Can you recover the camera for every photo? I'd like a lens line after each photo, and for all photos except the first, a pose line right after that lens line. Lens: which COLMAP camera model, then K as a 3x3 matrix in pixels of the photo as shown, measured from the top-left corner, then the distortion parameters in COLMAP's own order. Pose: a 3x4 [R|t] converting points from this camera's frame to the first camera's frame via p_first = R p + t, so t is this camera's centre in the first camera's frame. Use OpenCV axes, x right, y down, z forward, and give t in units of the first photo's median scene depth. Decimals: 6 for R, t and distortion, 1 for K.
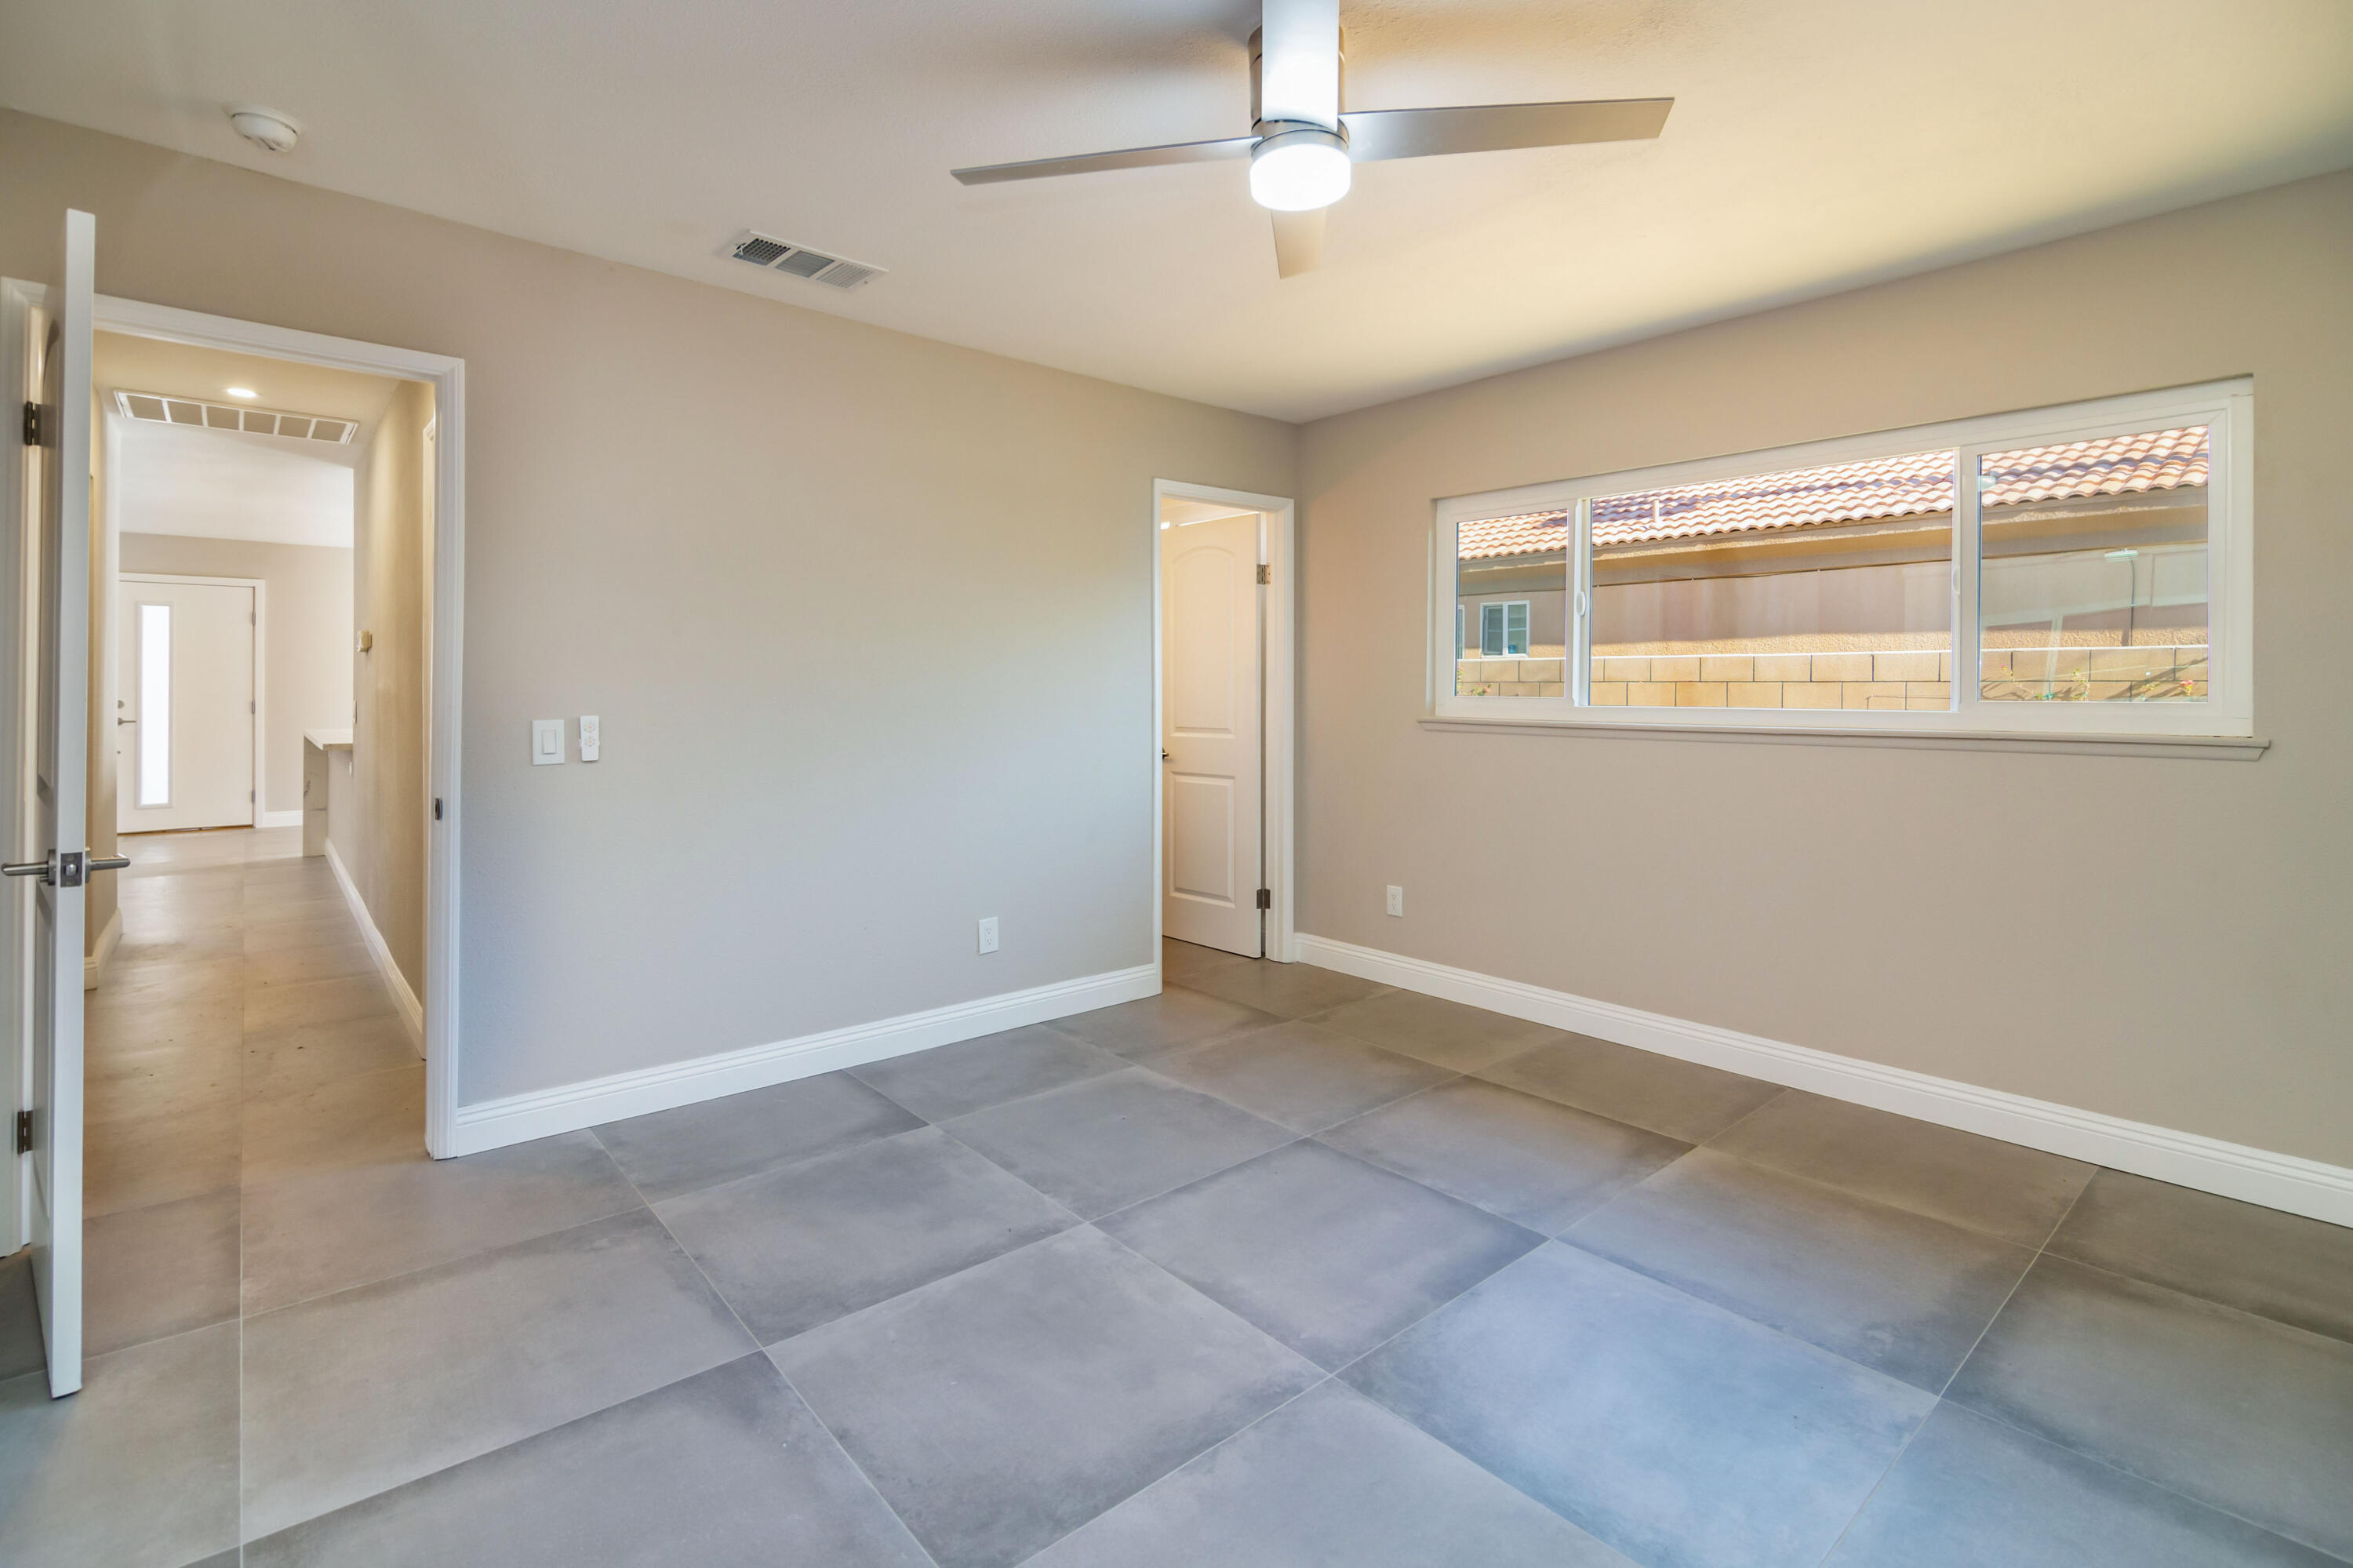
lens RADIAL K [[1094.7, 0, 1213.6], [0, 1094.7, 686.7], [0, 0, 1]] dist [-0.006039, -0.000943]
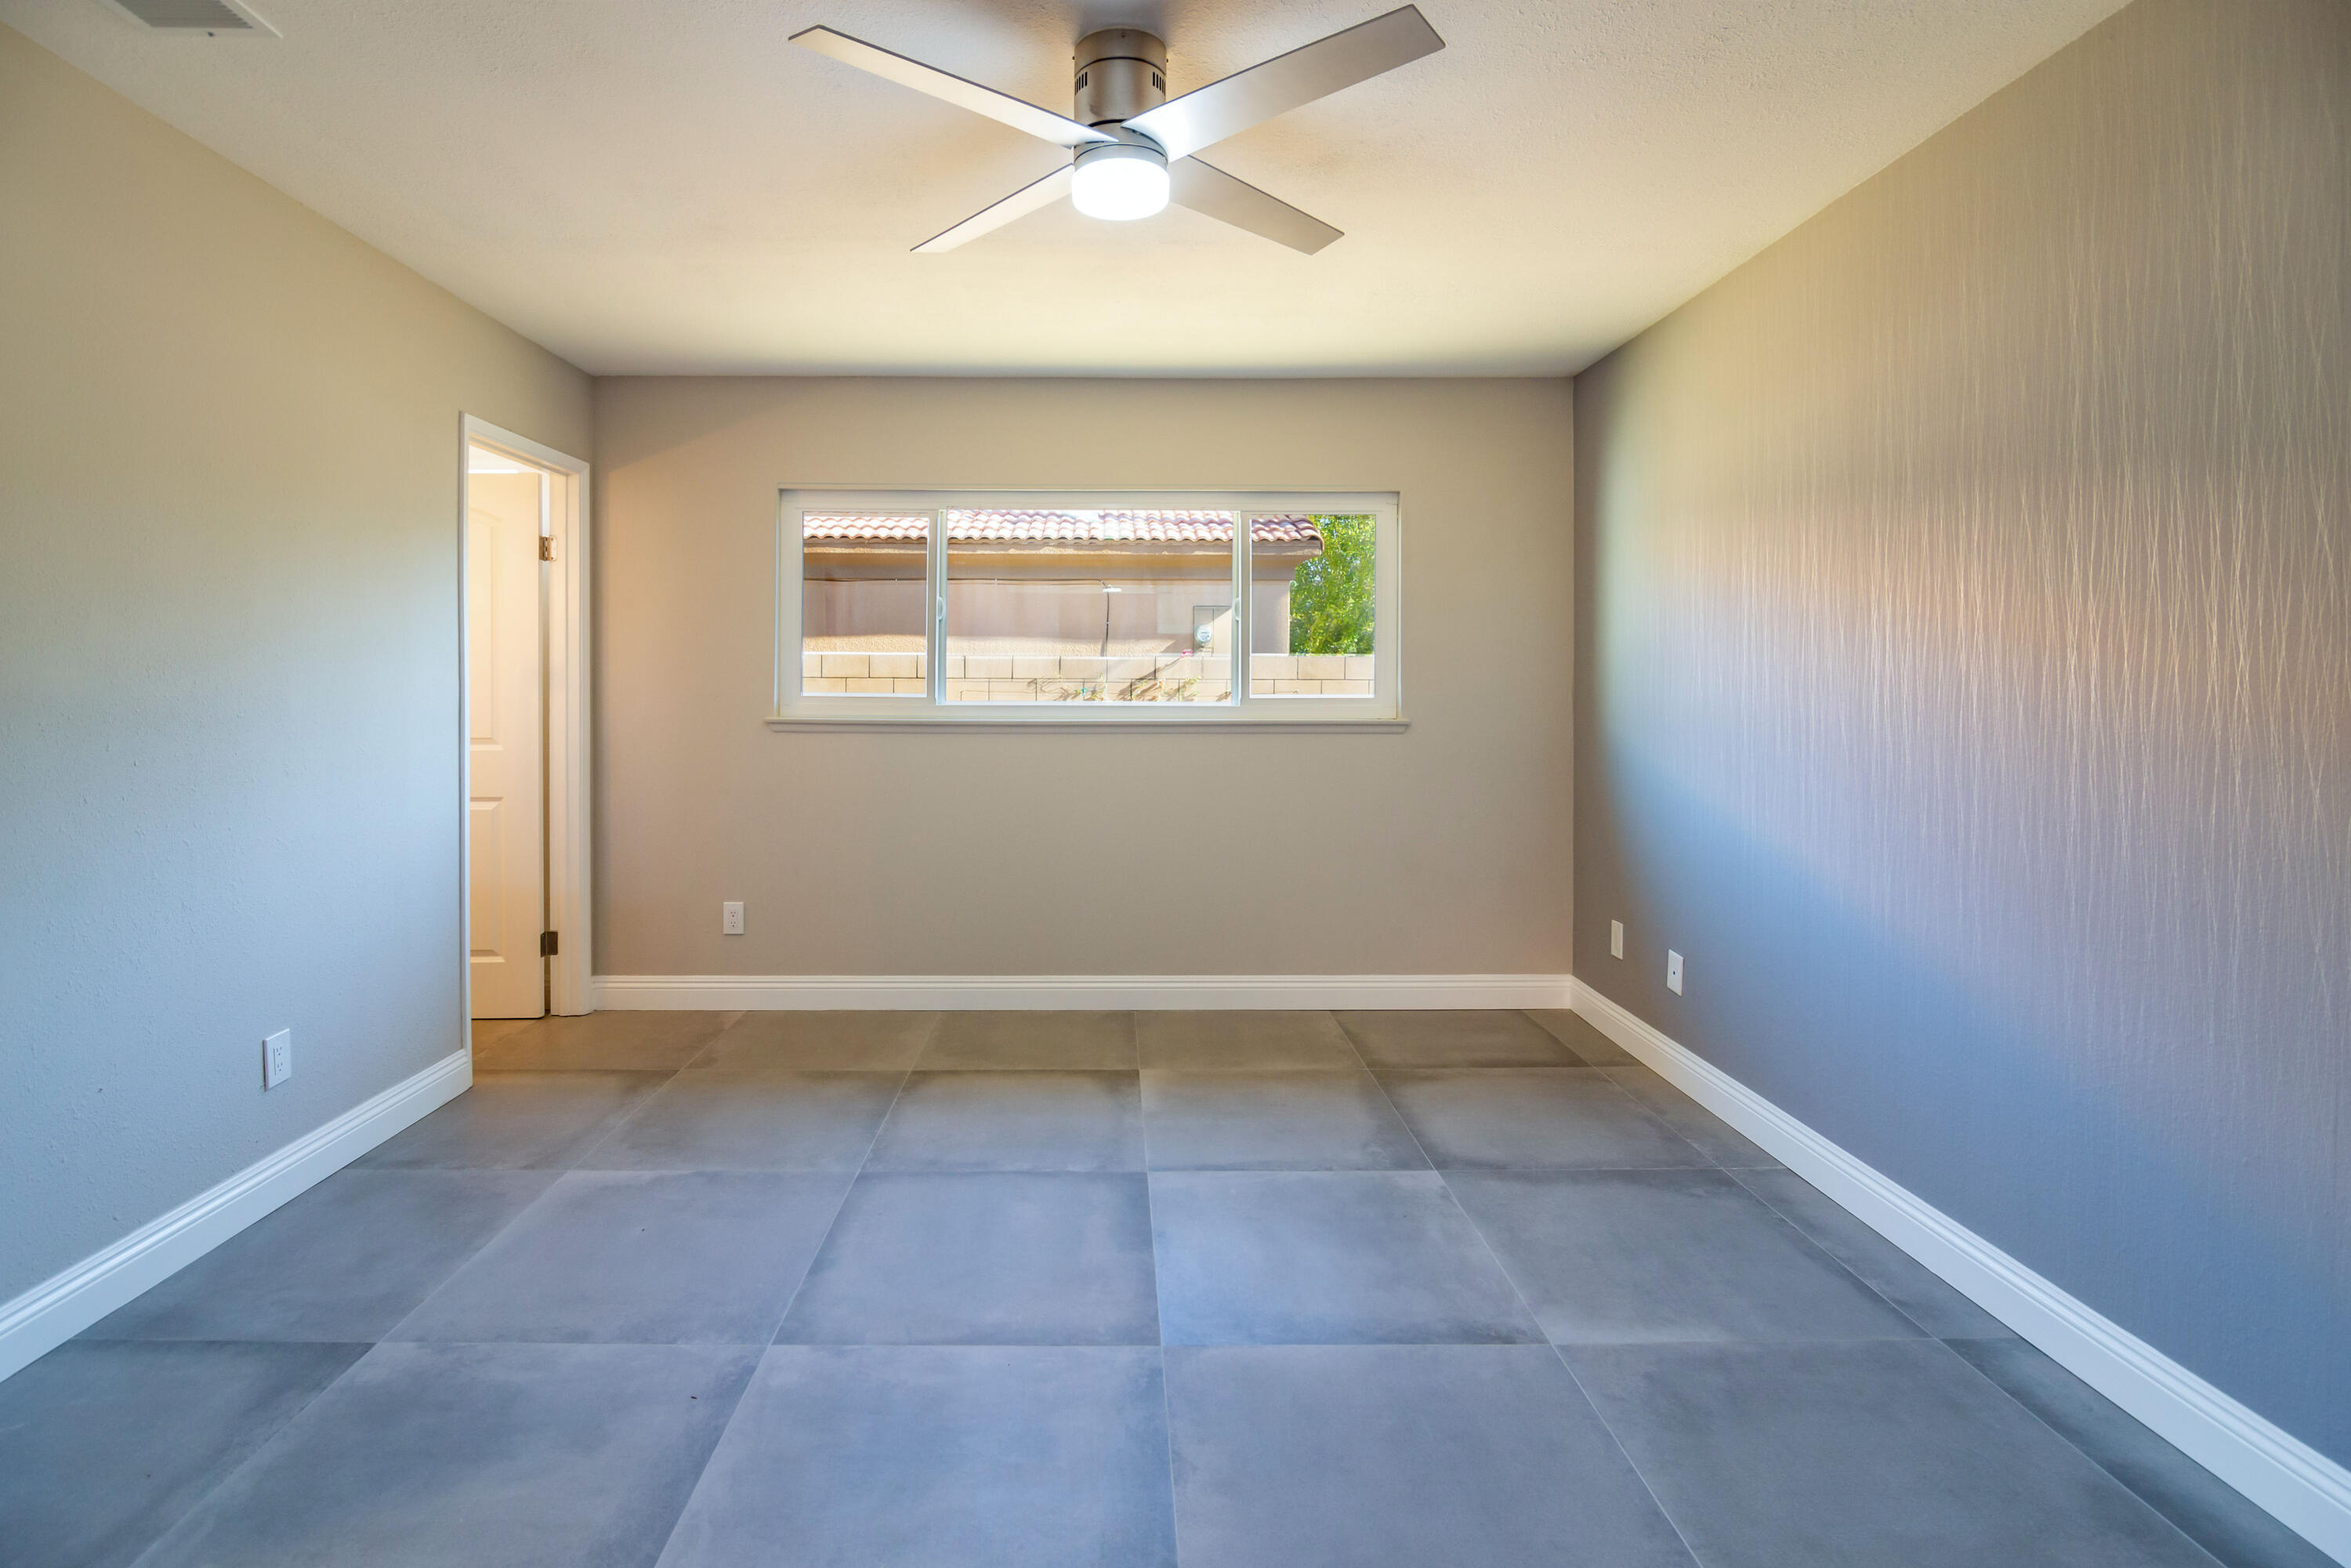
lens RADIAL K [[1088.4, 0, 1130.4], [0, 1088.4, 685.7], [0, 0, 1]] dist [0.003089, -0.006785]
pose [[0.661359, -0.002412, 0.750066, -0.459017], [-0.002195, 0.999984, 0.005151, -0.008537], [-0.750067, -0.005053, 0.661343, 0.215622]]
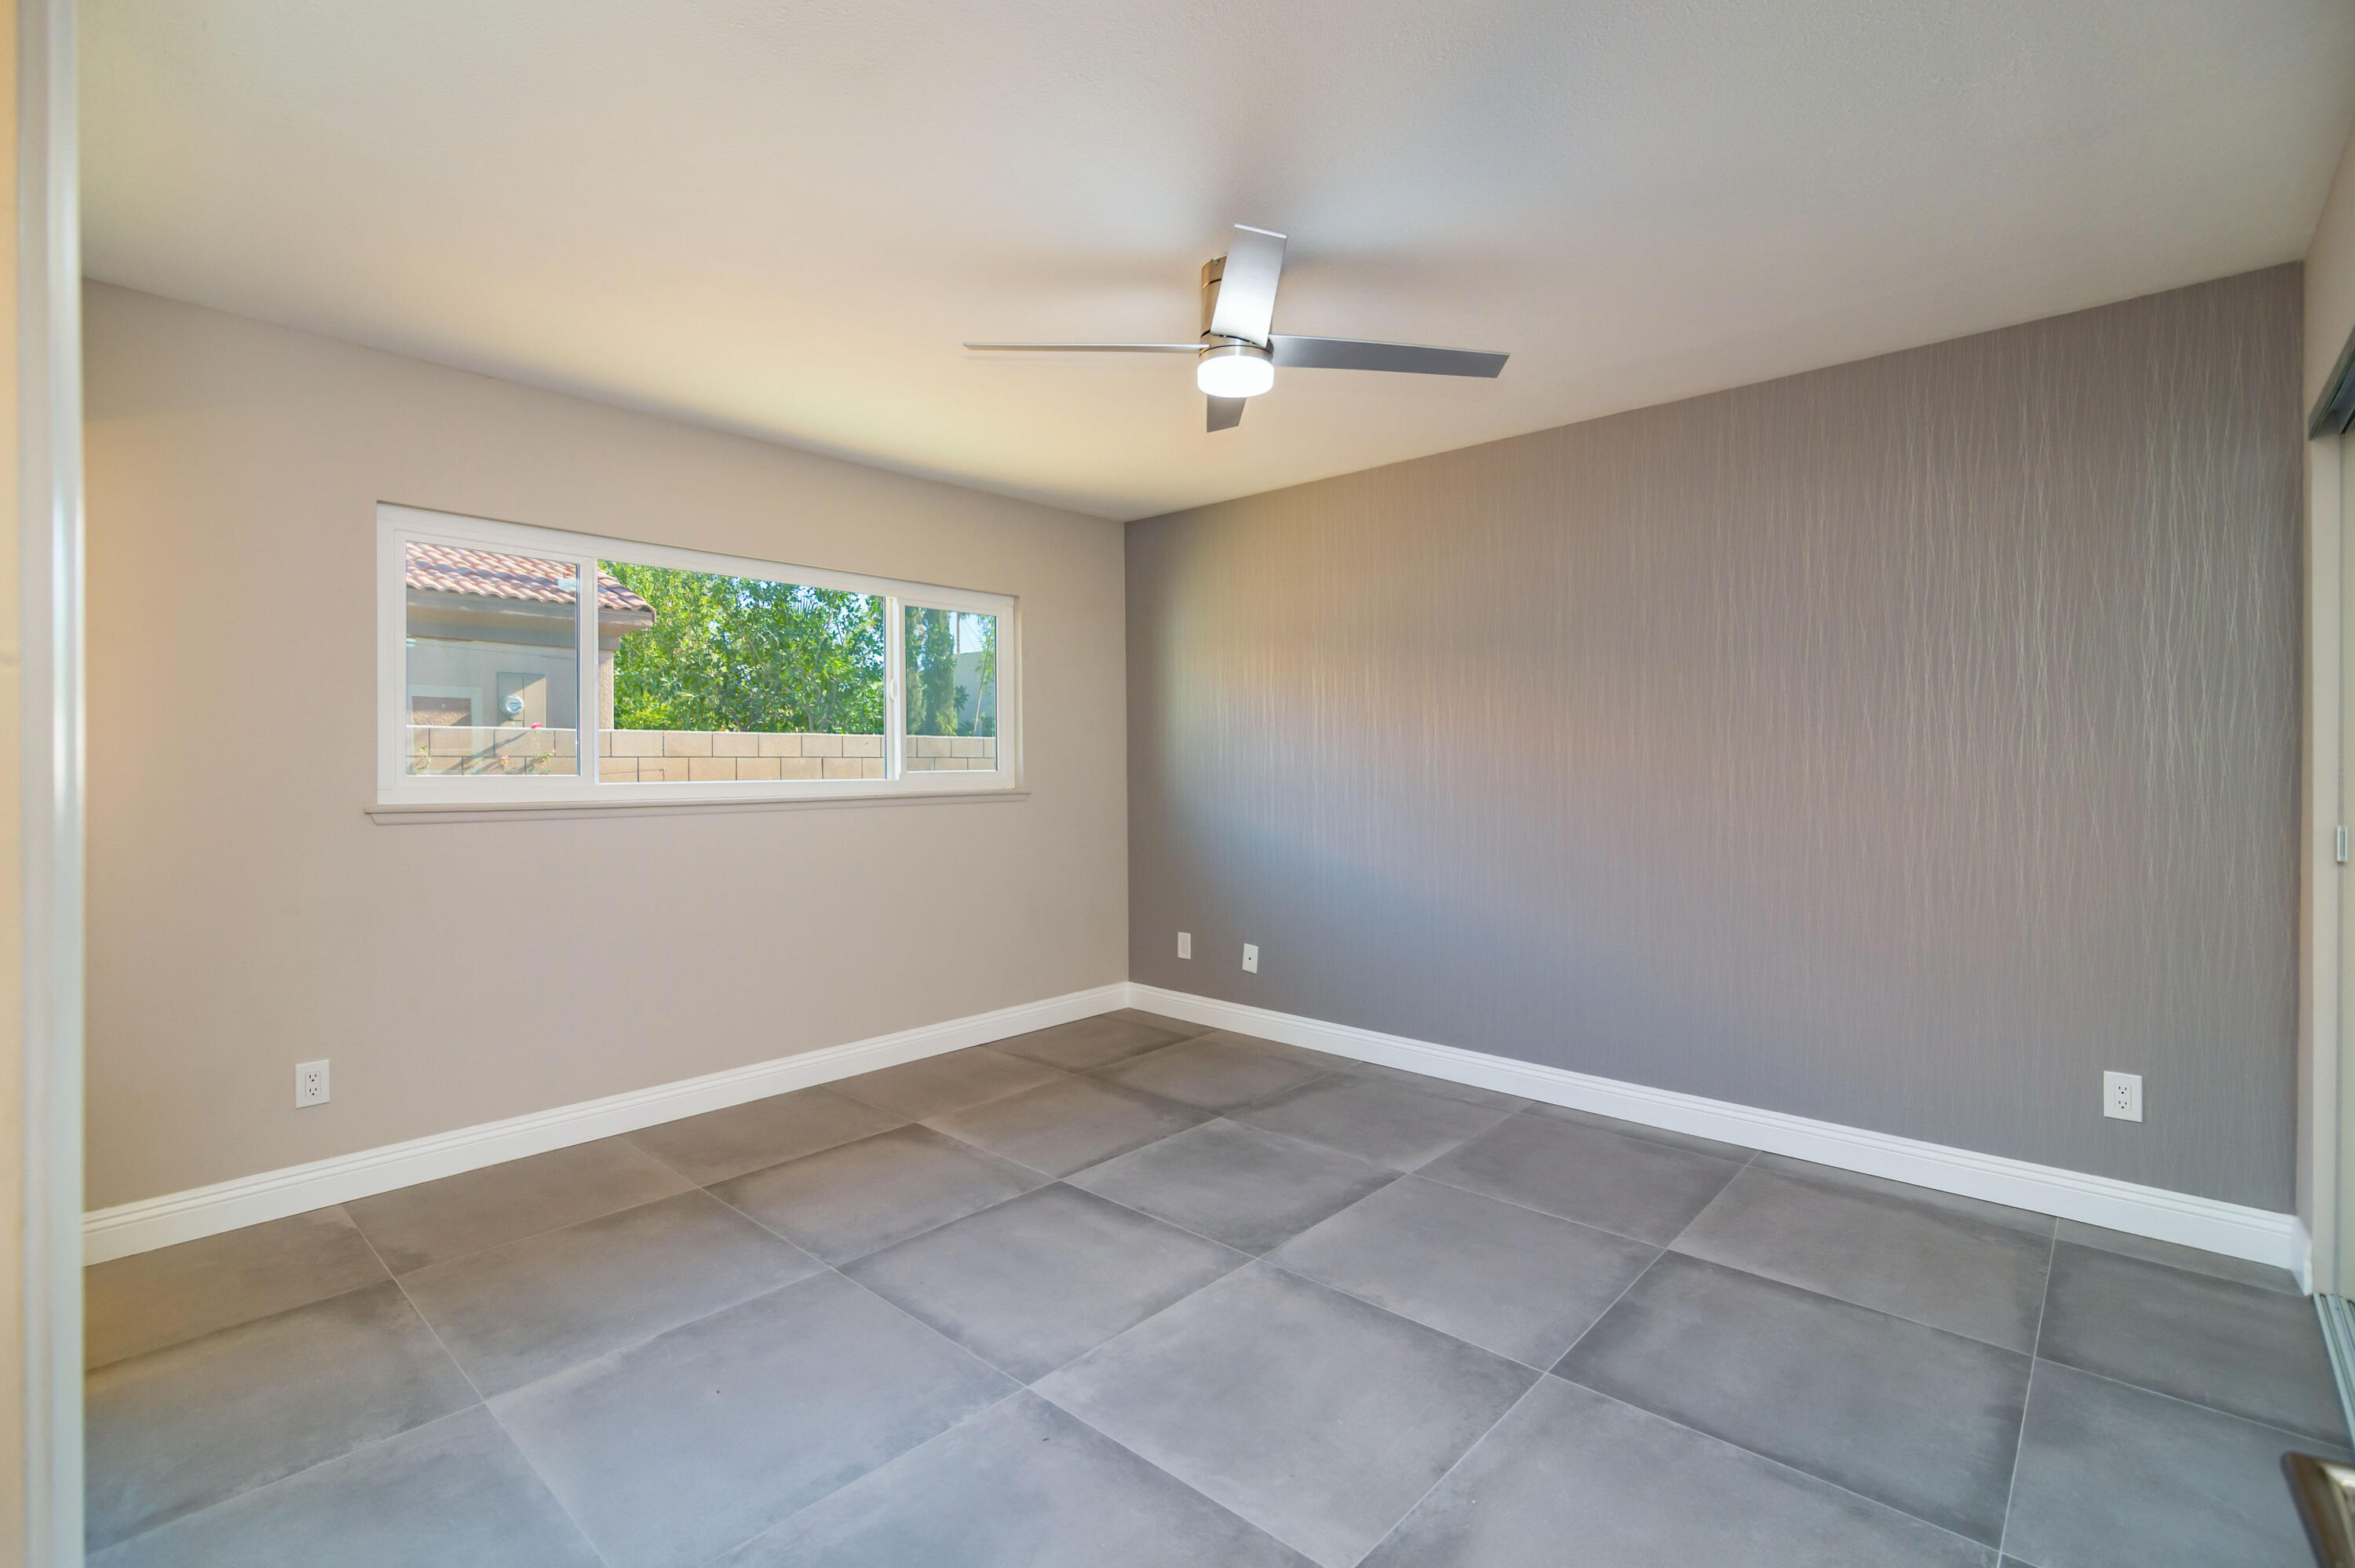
lens RADIAL K [[1041.3, 0, 1177.4], [0, 1041.3, 761.0], [0, 0, 1]] dist [0.010345, -0.000585]
pose [[-0.086794, -0.001362, 0.996225, -0.792626], [-0.000227, 0.999999, 0.001347, -0.003722], [-0.996226, -0.000109, -0.086795, 0.798179]]
